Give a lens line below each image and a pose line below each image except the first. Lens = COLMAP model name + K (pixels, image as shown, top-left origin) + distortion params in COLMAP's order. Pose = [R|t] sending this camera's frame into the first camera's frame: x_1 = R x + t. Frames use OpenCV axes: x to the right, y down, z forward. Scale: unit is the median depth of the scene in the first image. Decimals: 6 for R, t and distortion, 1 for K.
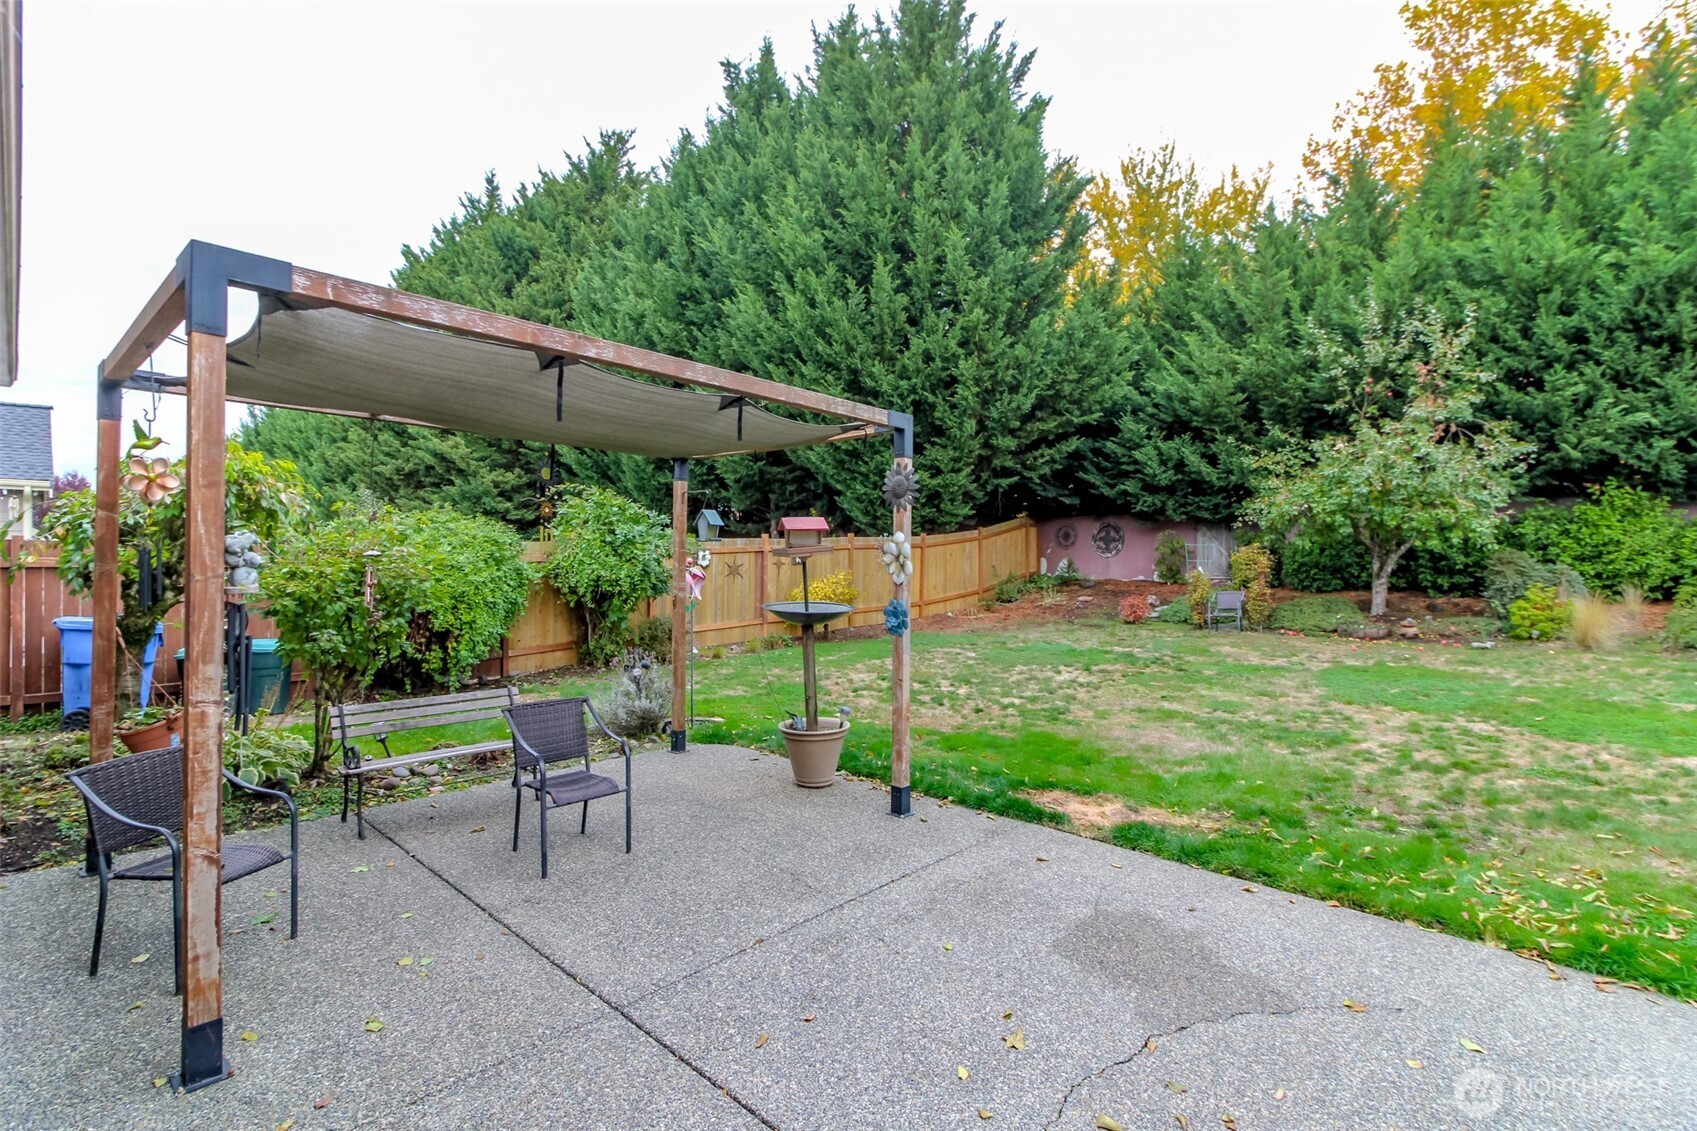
lens RADIAL K [[781.6, 0, 852.7], [0, 781.6, 564.6], [0, 0, 1]] dist [0.002469, -0.004629]
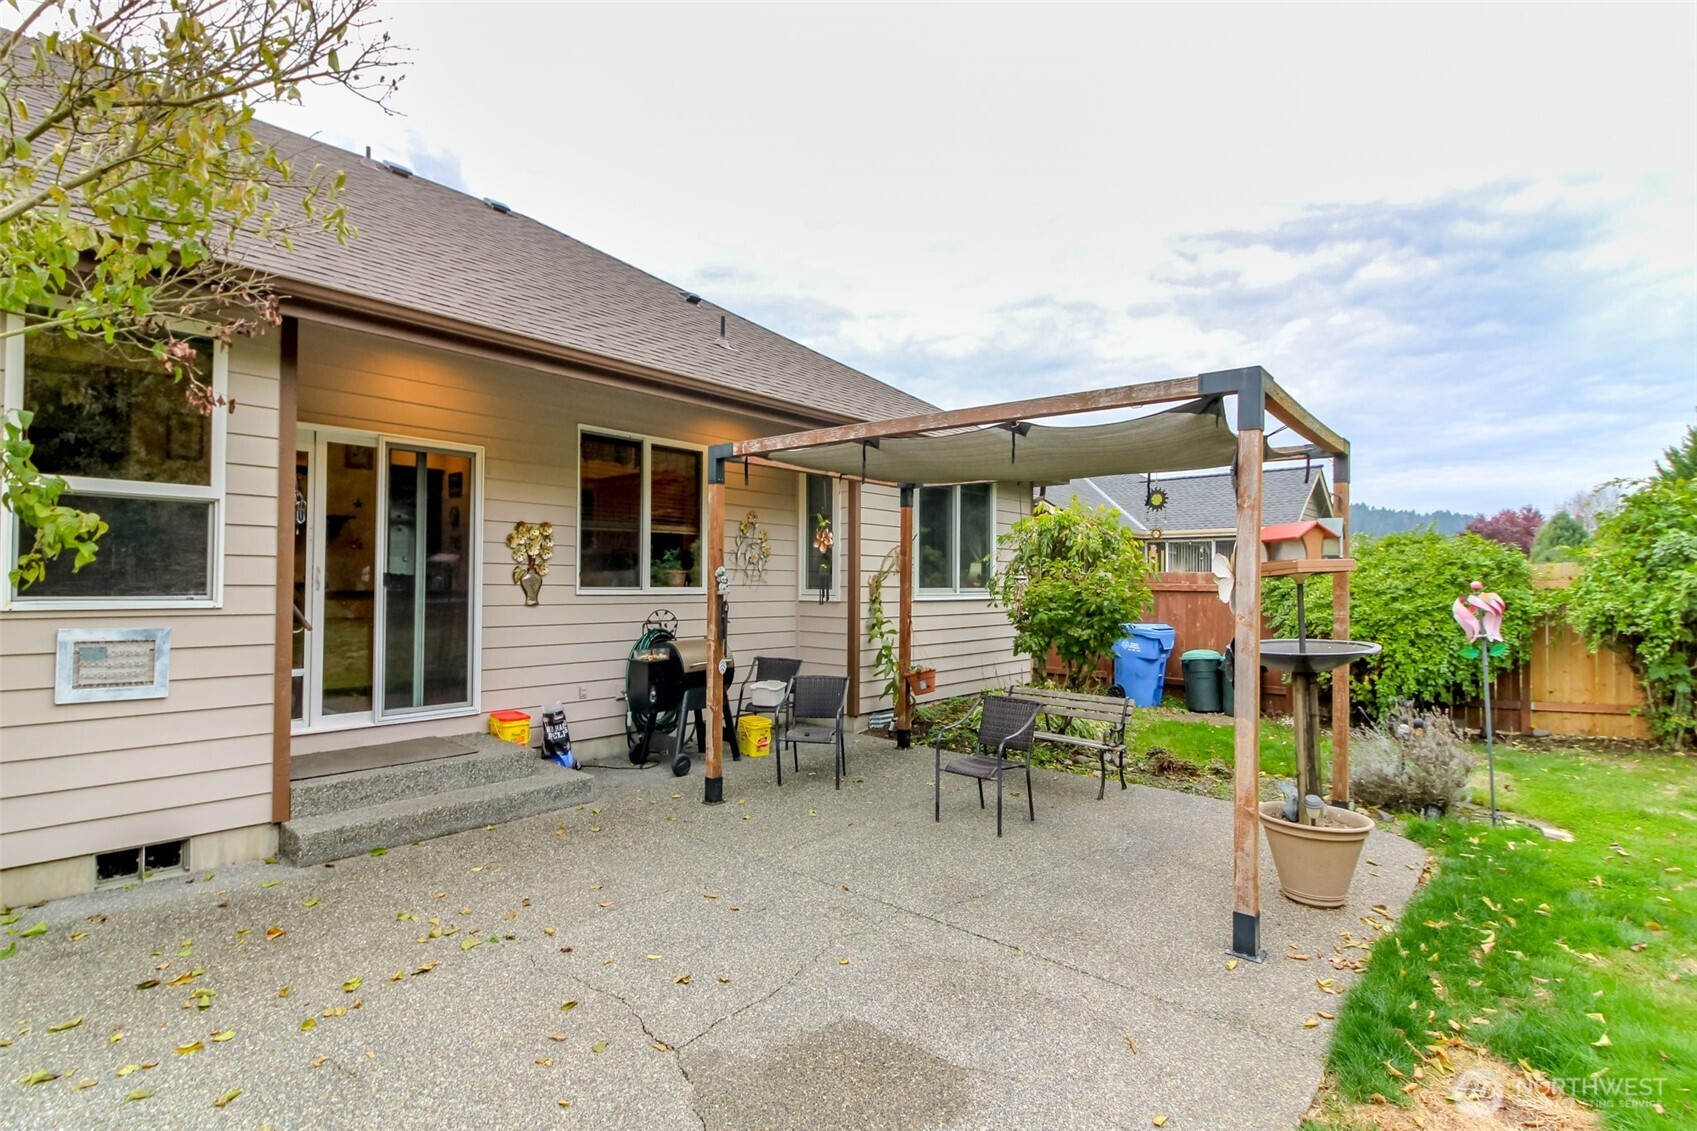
lens RADIAL K [[810.9, 0, 848.2], [0, 810.9, 566.5], [0, 0, 1]] dist [-0.011812, -0.000626]
pose [[0.031850, -0.022868, -0.999231, 0.243887], [-0.012522, 0.999651, -0.023277, 0.001052], [0.999414, 0.013254, 0.031553, 0.200654]]
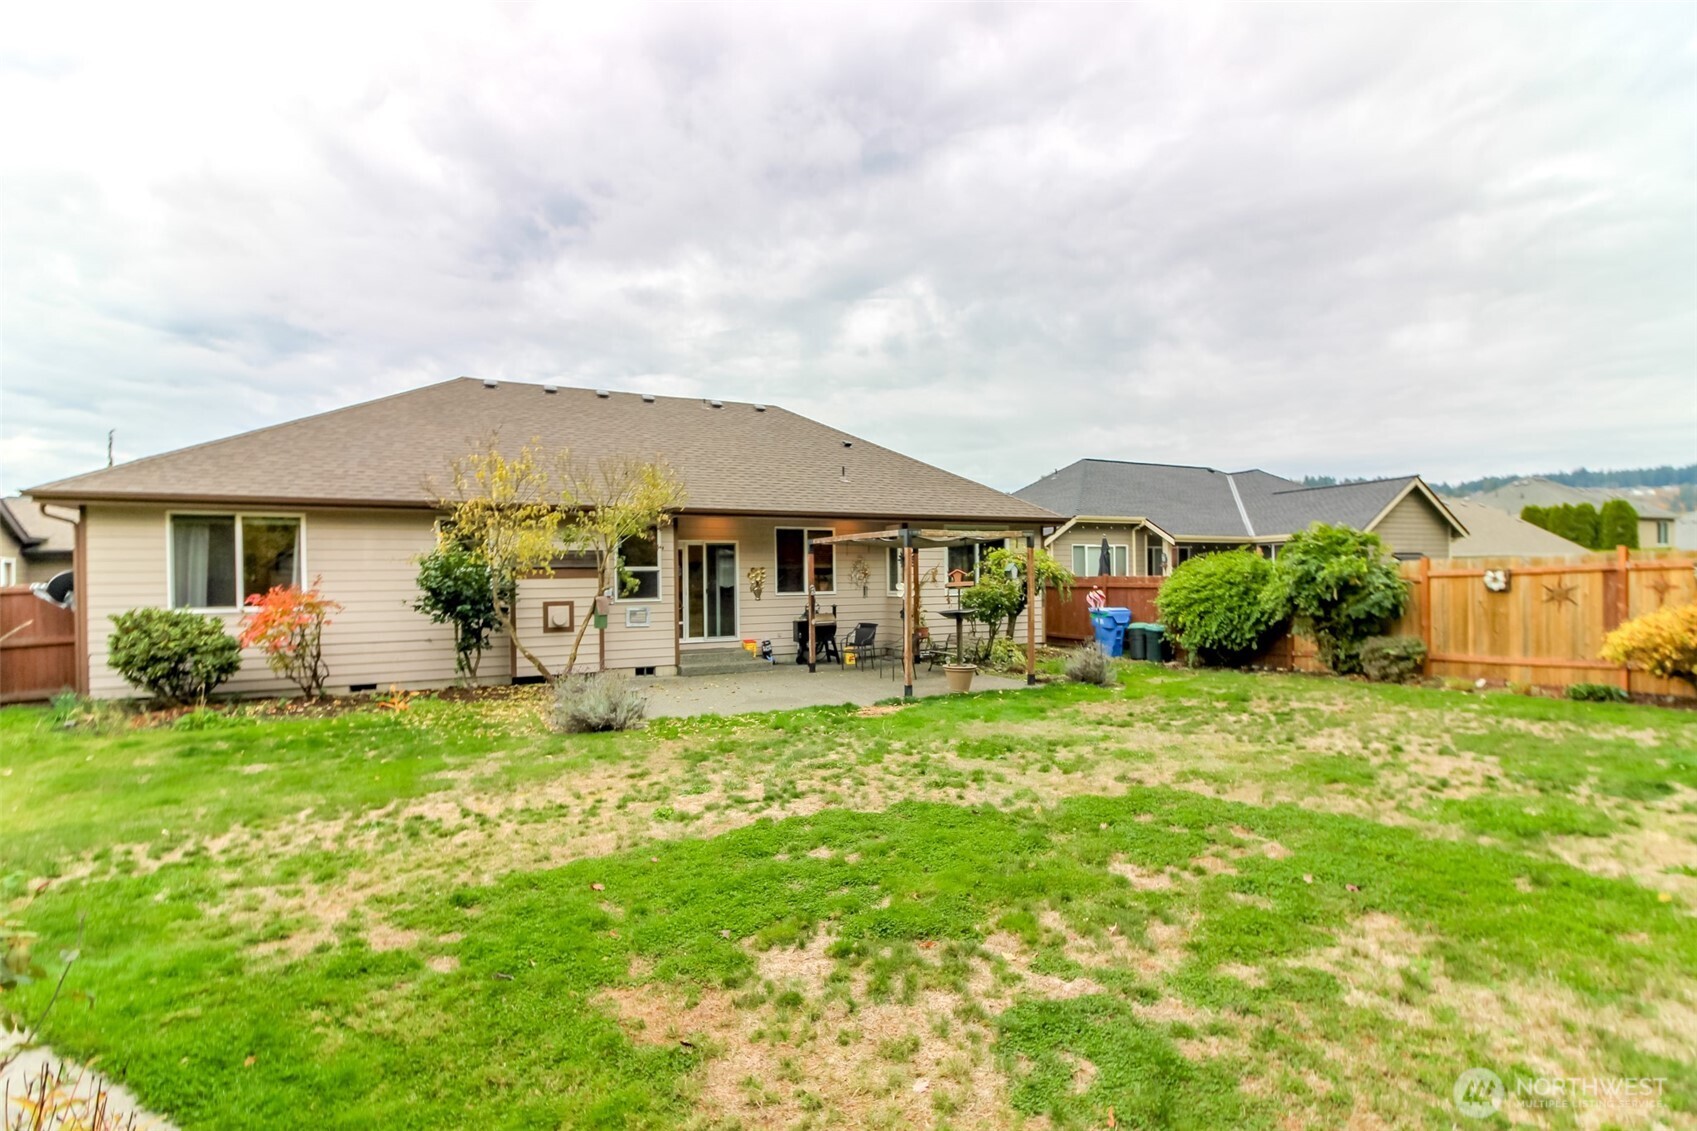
lens RADIAL K [[781.6, 0, 850.3], [0, 781.6, 574.6], [0, 0, 1]] dist [0.002469, -0.004629]
pose [[-0.354528, -0.000557, -0.935045, 0.983121], [0.006948, 0.999971, -0.003230, -0.023943], [0.935019, -0.007641, -0.354514, 0.688333]]
